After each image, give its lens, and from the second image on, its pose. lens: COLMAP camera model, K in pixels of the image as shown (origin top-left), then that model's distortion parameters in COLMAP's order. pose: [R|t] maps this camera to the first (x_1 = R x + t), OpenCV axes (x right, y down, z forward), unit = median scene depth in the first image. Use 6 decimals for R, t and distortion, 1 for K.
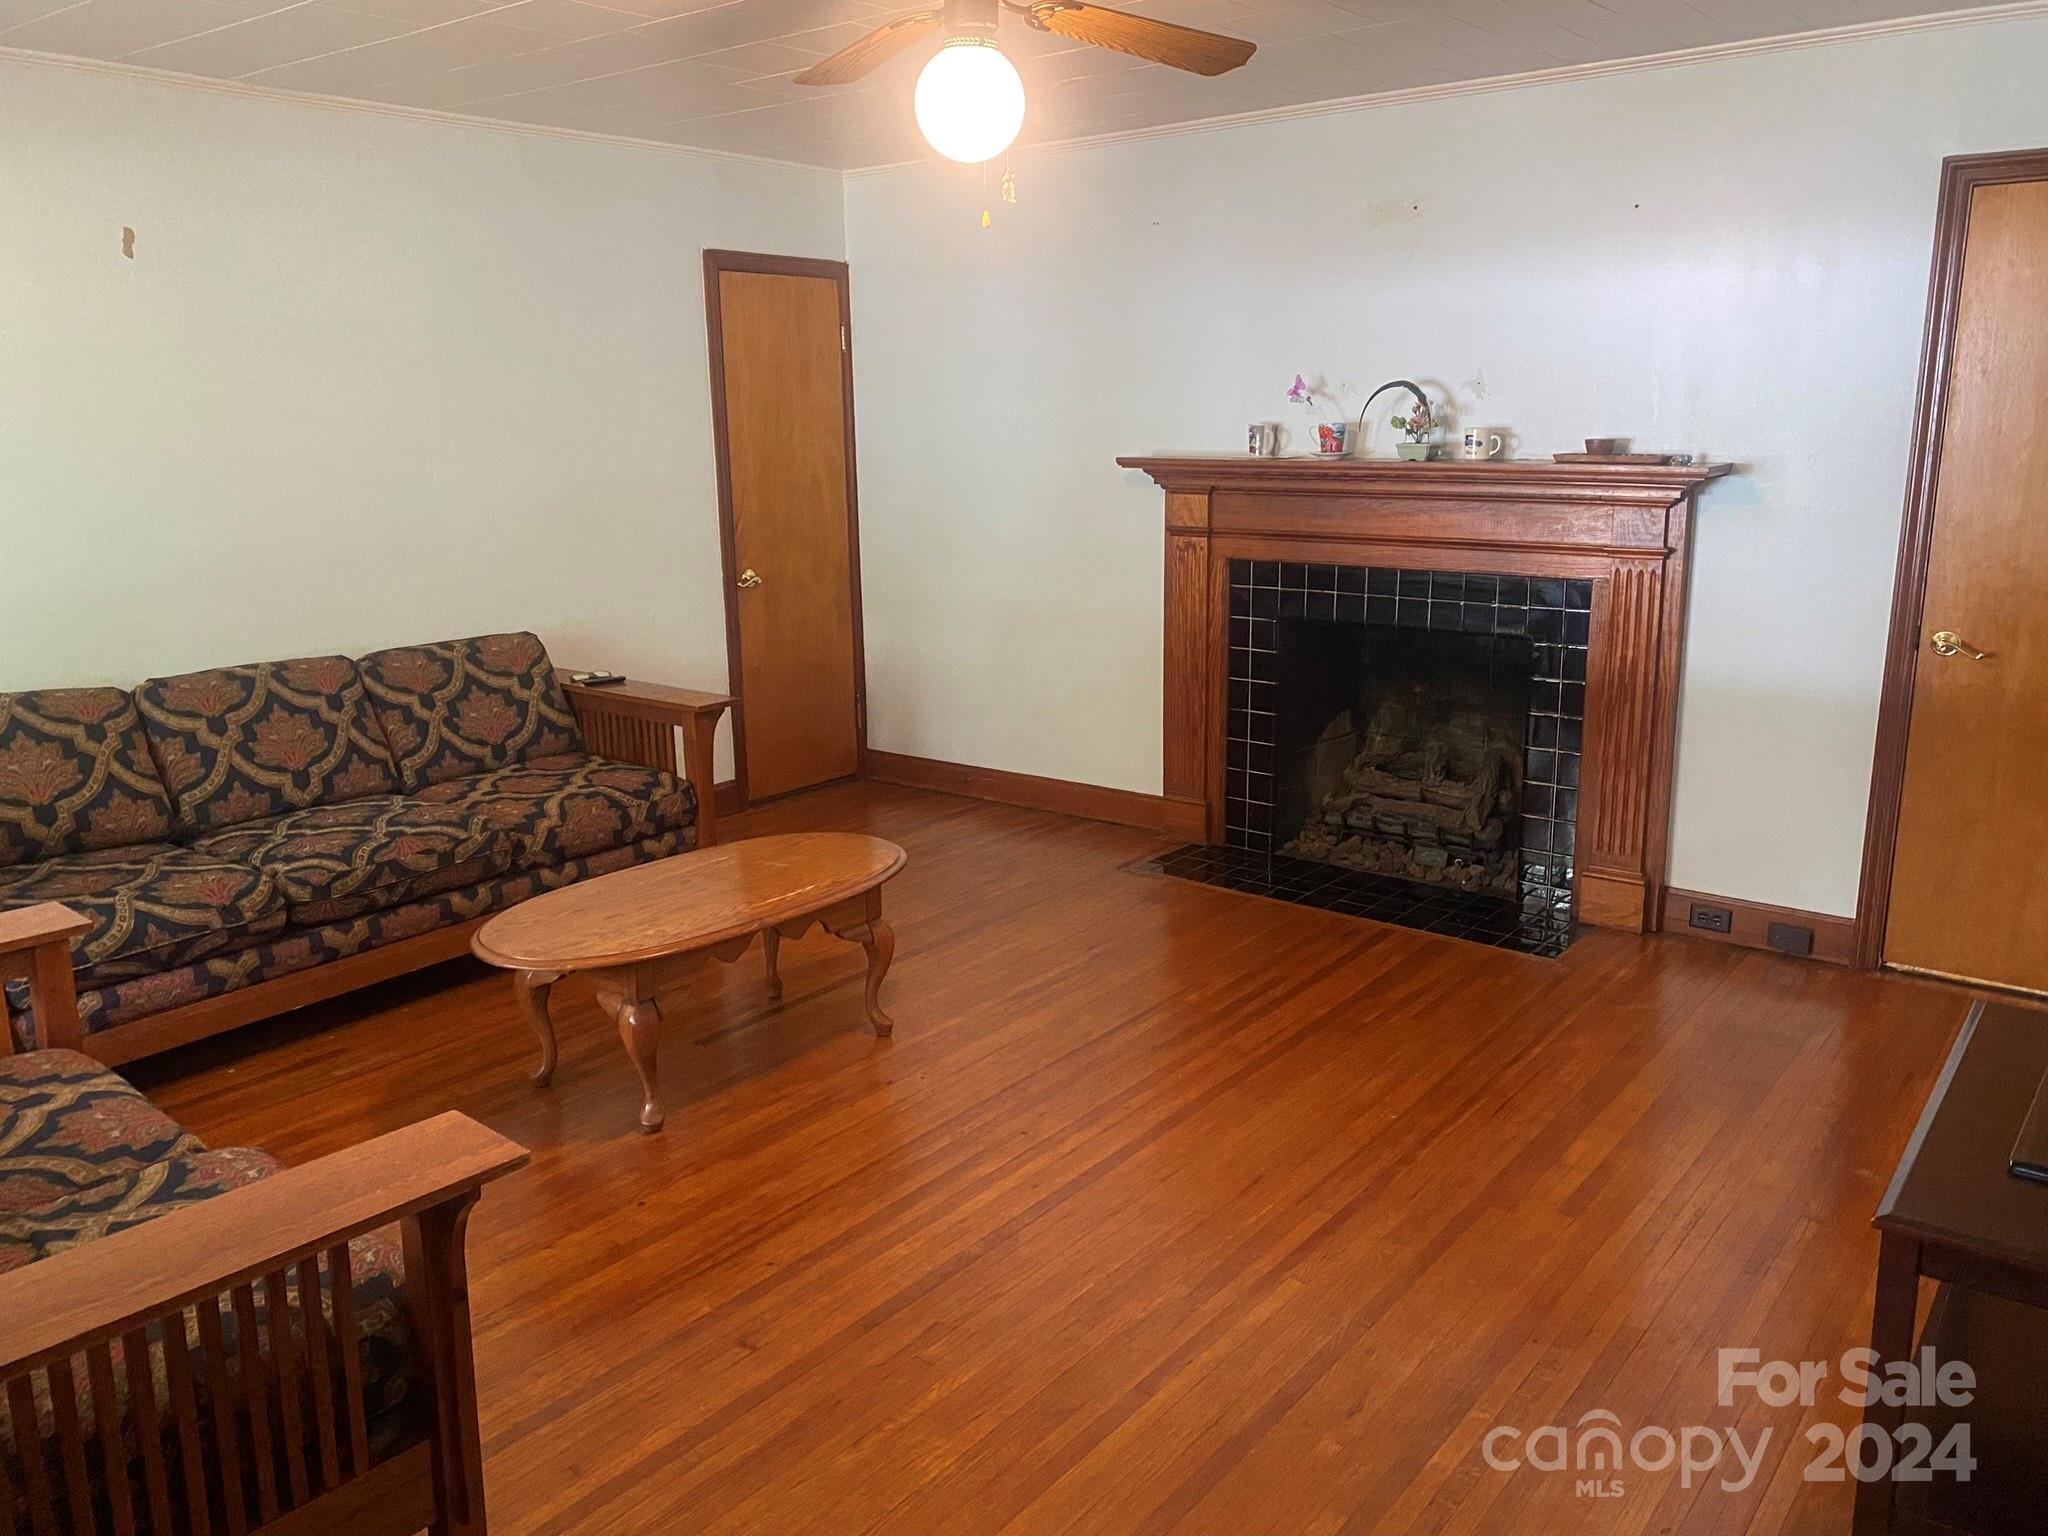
lens RADIAL K [[1543.6, 0, 1016.6], [0, 1543.6, 759.2], [0, 0, 1]] dist [0.041039, -0.060835]
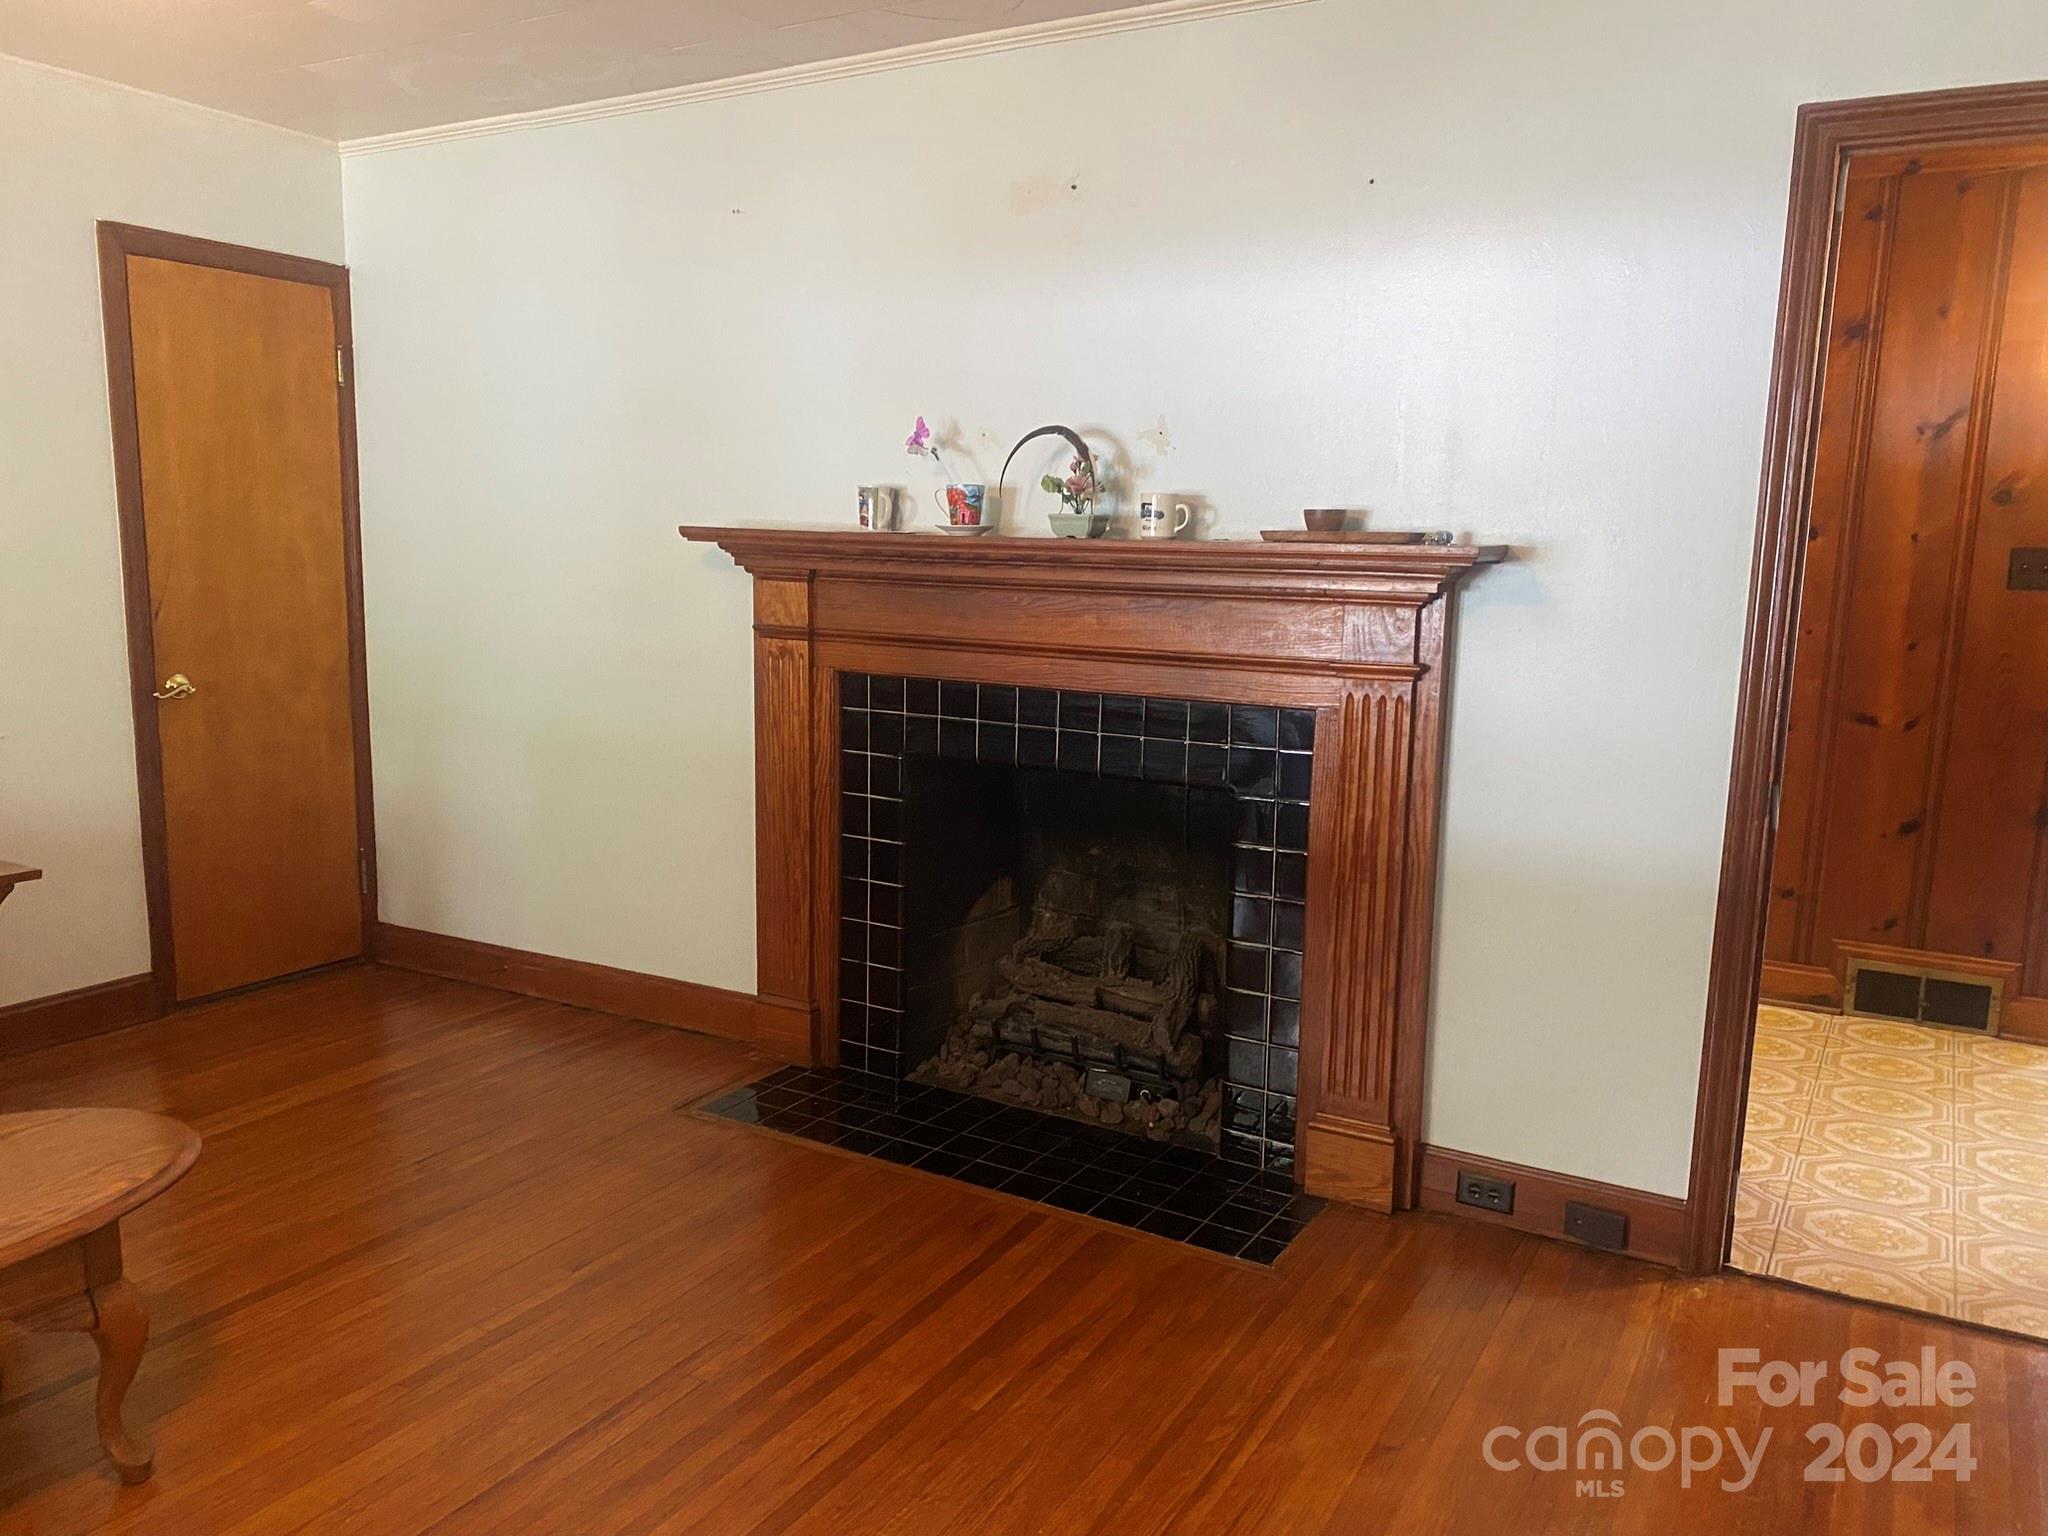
lens RADIAL K [[1543.6, 0, 980.4], [0, 1543.6, 784.8], [0, 0, 1]] dist [0.041039, -0.060835]
pose [[0.990541, 0.010107, 0.136843, 0.123924], [-0.001434, 0.997992, -0.063325, -0.036463], [-0.137208, 0.062530, 0.988567, 0.327620]]
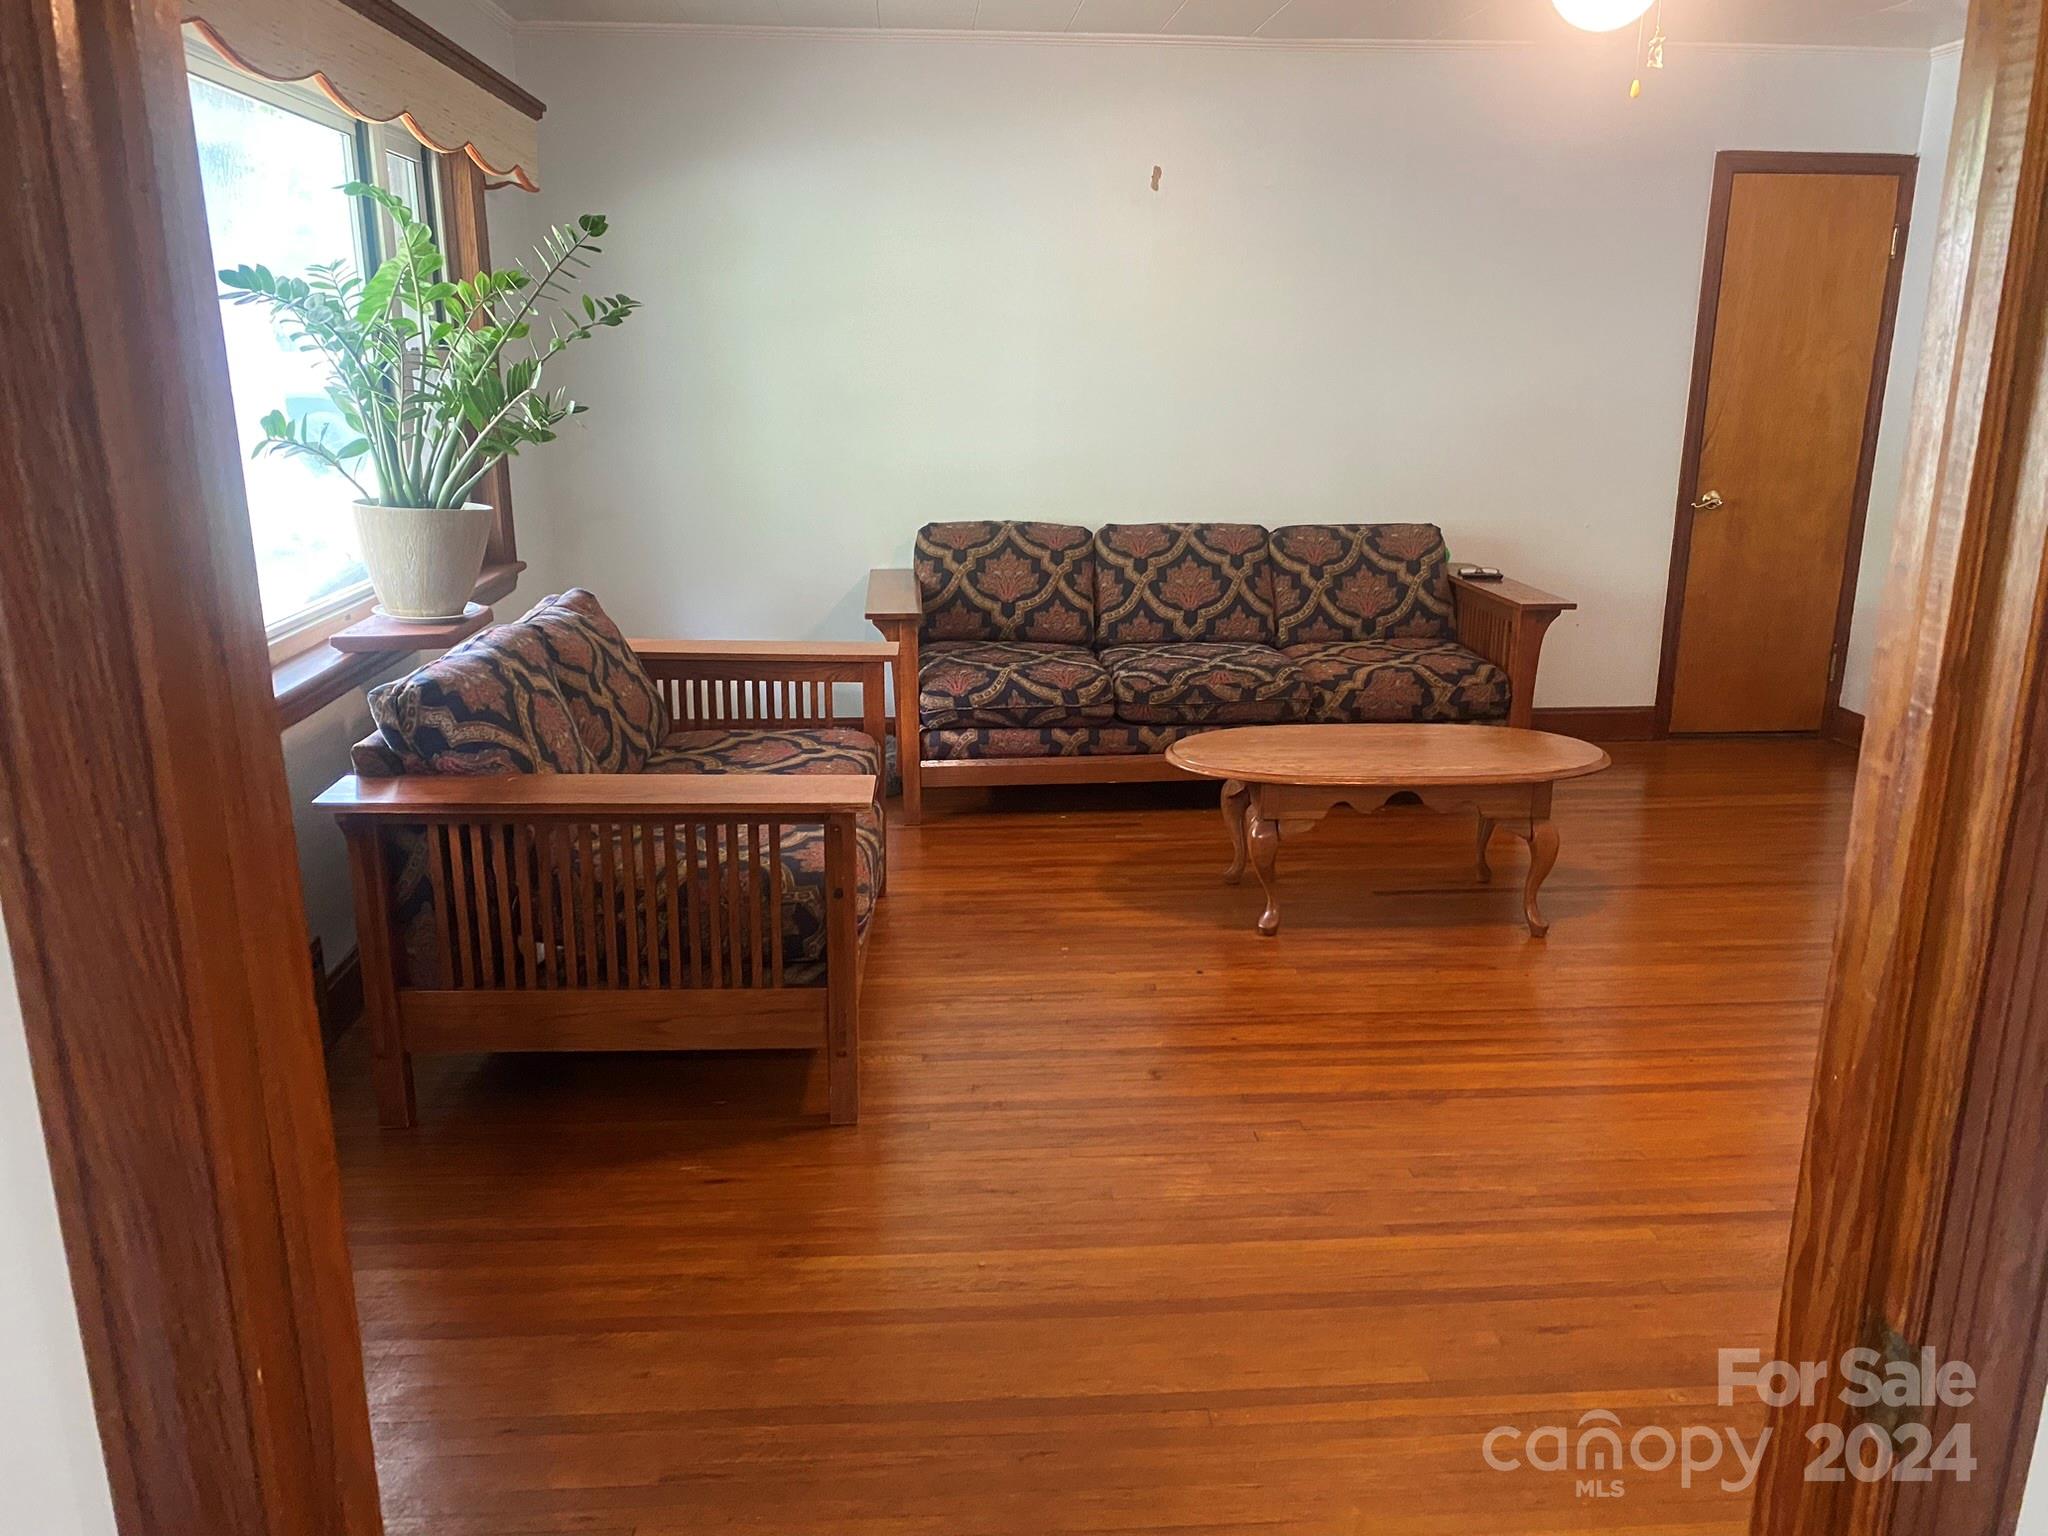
lens RADIAL K [[1543.6, 0, 1031.7], [0, 1543.6, 788.1], [0, 0, 1]] dist [0.041039, -0.060835]
pose [[0.681123, 0.208690, -0.701797, 0.331242], [-0.173252, 0.977236, 0.122448, 0.016120], [0.711375, 0.038185, 0.701774, 0.044179]]
